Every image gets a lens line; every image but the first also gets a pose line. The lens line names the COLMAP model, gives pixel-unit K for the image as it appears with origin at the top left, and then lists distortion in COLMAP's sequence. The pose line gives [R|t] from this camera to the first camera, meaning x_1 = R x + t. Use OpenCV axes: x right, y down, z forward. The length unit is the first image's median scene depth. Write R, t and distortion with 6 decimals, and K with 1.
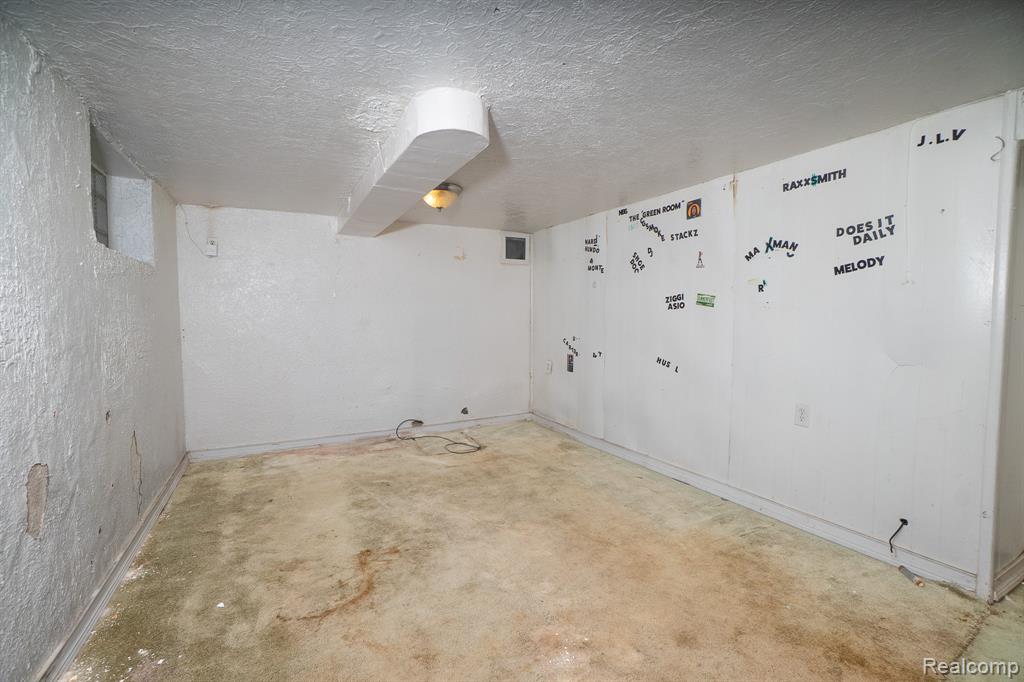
lens RADIAL K [[454.1, 0, 512.0], [0, 454.1, 341.0], [0, 0, 1]] dist [-0.064184, 0.026131]
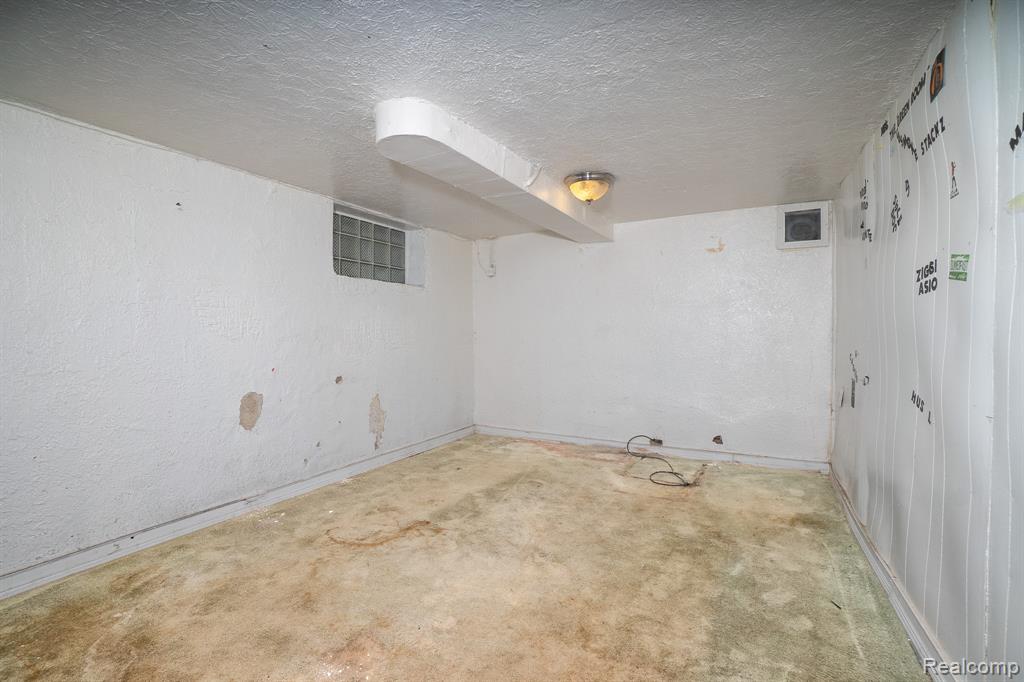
lens RADIAL K [[454.1, 0, 512.0], [0, 454.1, 341.0], [0, 0, 1]] dist [-0.064184, 0.026131]
pose [[0.549491, 0.019450, -0.835273, 0.461818], [-0.048885, 0.998765, -0.008902, 0.006423], [0.834068, 0.045724, 0.549763, 0.331922]]
